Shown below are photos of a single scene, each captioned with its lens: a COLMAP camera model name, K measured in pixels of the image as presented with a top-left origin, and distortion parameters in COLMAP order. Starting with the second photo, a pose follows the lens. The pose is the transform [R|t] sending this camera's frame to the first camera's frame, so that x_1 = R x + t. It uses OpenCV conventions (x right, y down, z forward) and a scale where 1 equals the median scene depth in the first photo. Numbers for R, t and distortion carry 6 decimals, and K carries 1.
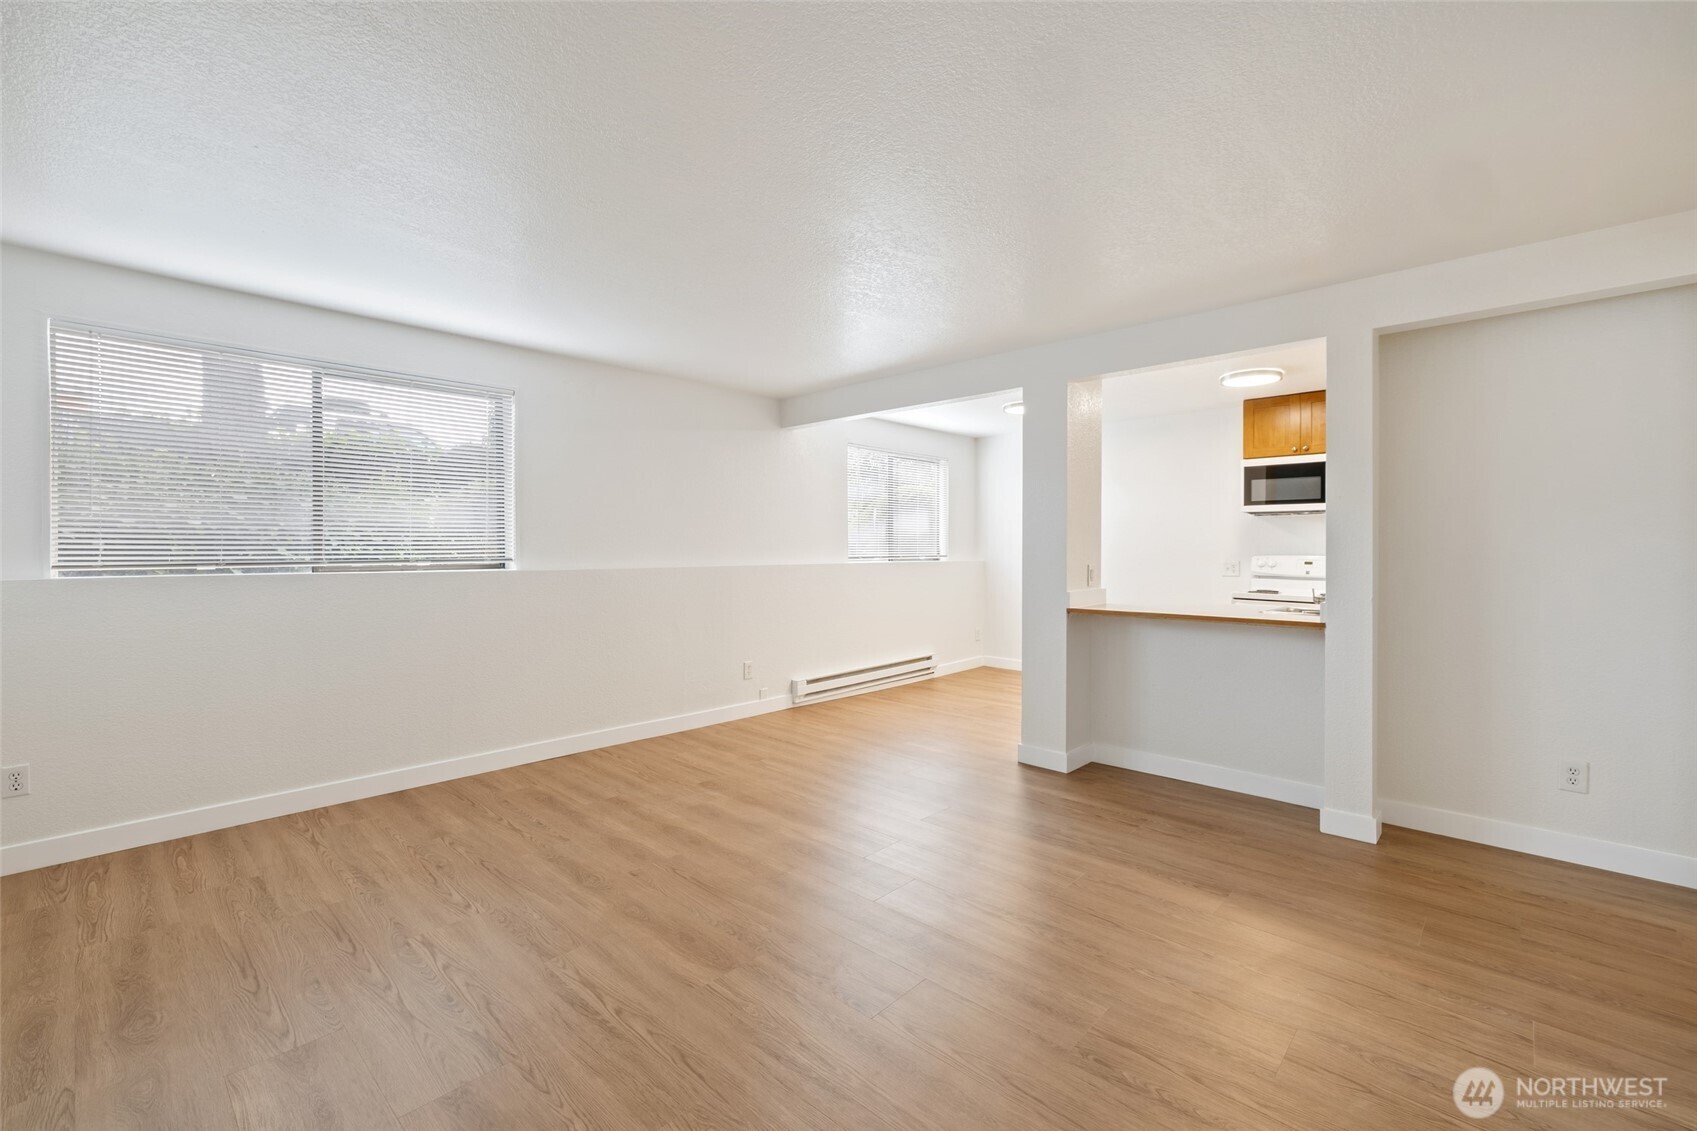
lens RADIAL K [[710.3, 0, 826.1], [0, 710.3, 545.7], [0, 0, 1]] dist [-0.000641, -0.000116]
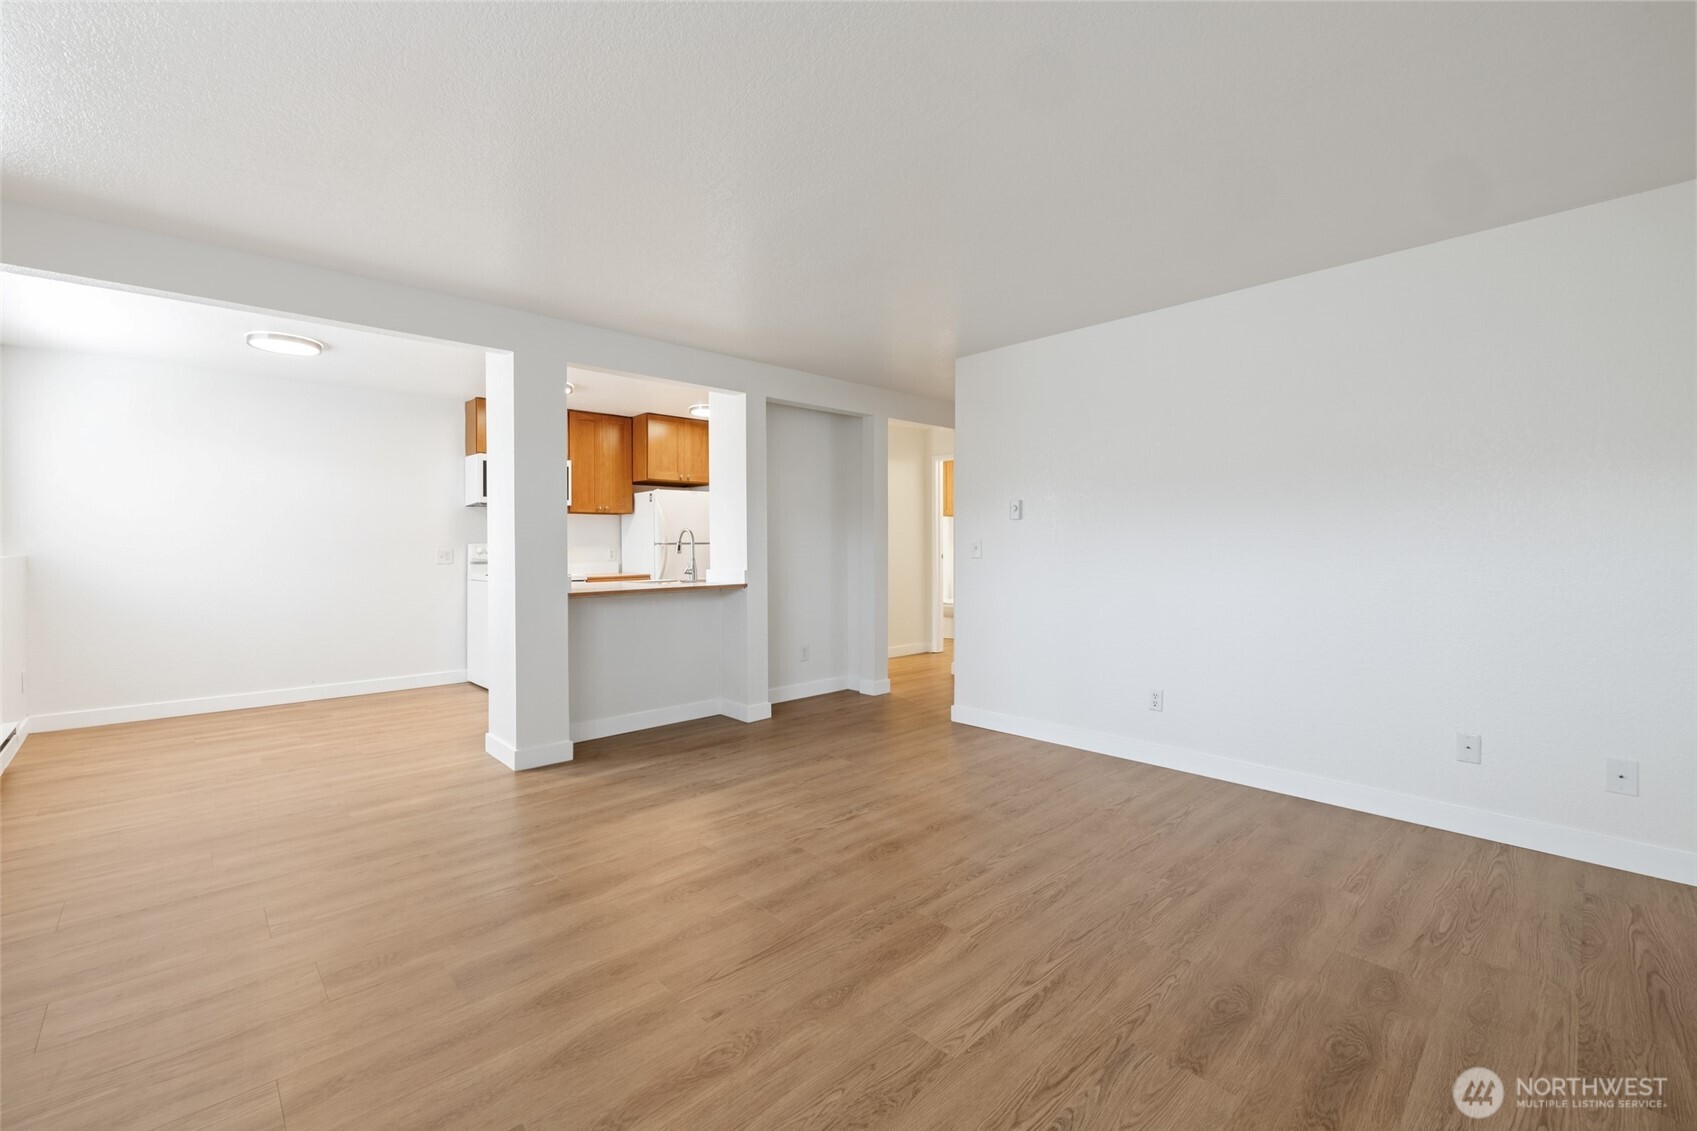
lens RADIAL K [[710.3, 0, 826.1], [0, 710.3, 545.7], [0, 0, 1]] dist [-0.000641, -0.000116]
pose [[0.066887, -0.002946, 0.997756, -0.775936], [-0.001703, 0.999994, 0.003067, 0.023457], [-0.997759, -0.001904, 0.066882, 0.724191]]
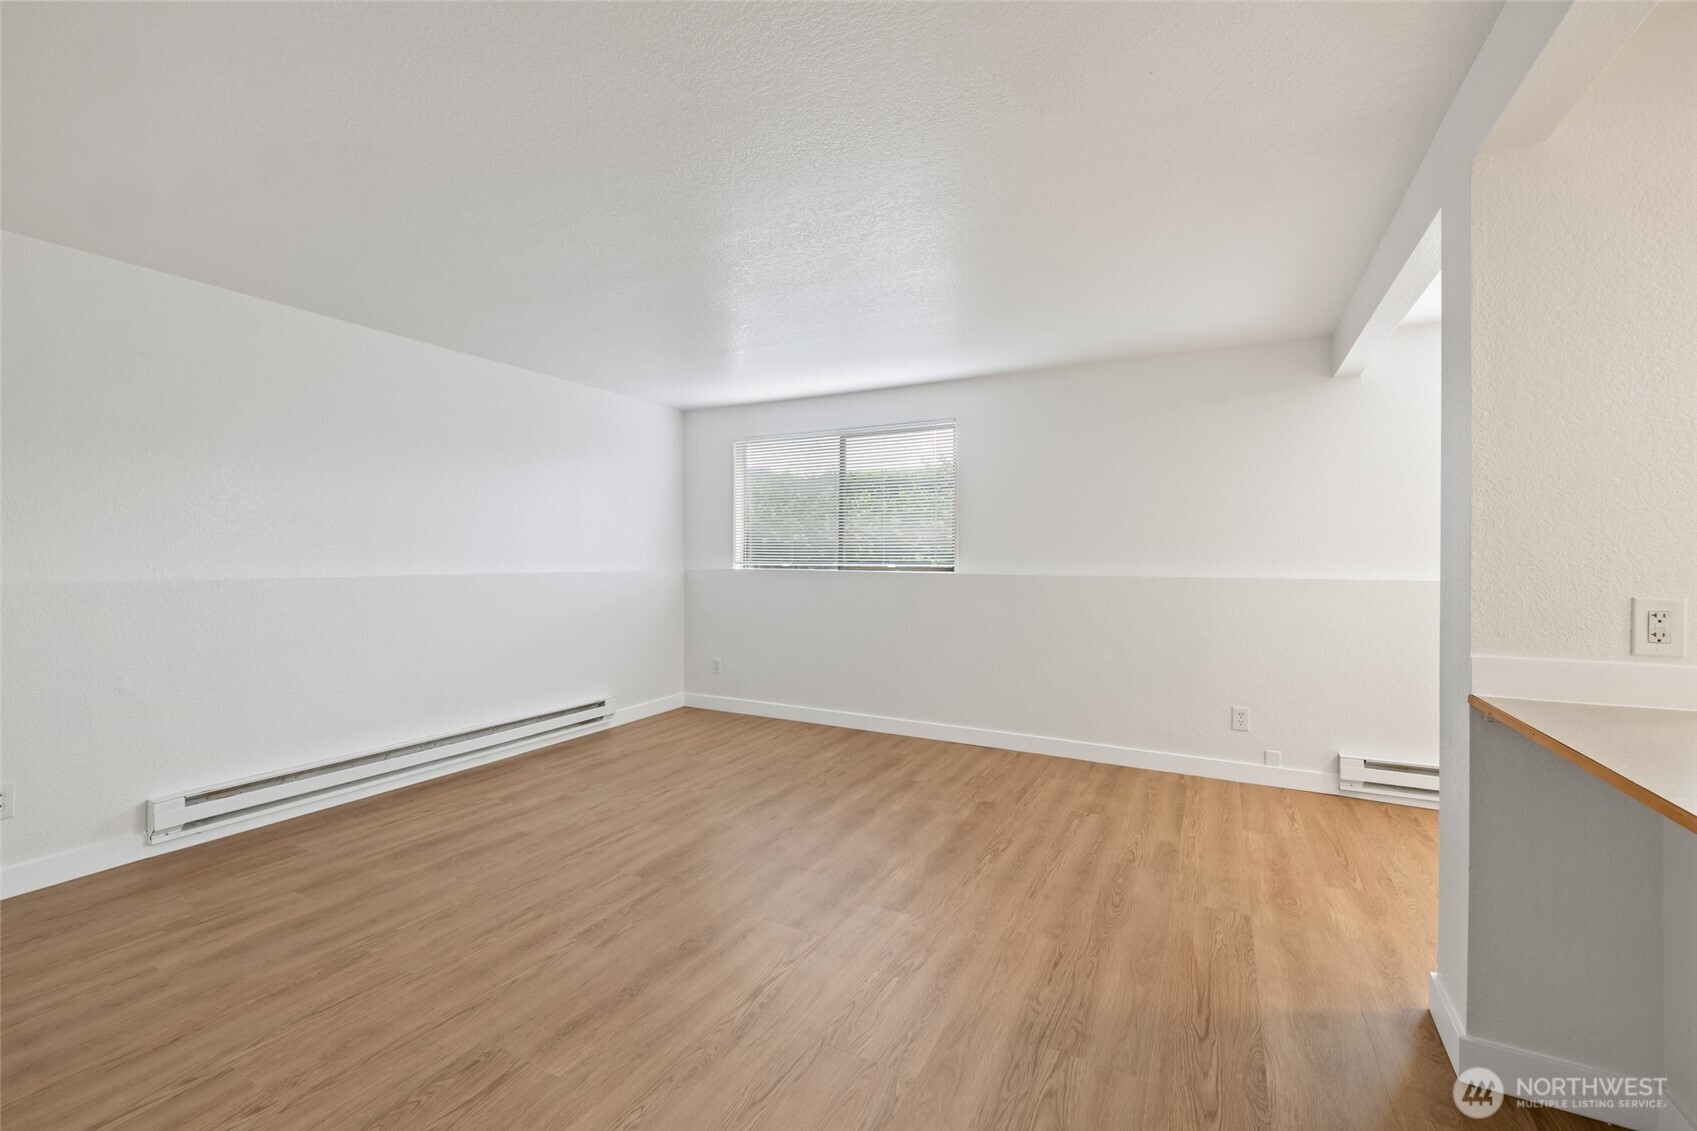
lens RADIAL K [[708.0, 0, 848.5], [0, 708.0, 565.5], [0, 0, 1]] dist [-0.000614, 0.000120]
pose [[0.287028, 0.016612, -0.957778, 0.792543], [-0.000359, 0.999851, 0.017234, 0.003123], [0.957922, -0.004603, 0.286992, 0.653985]]
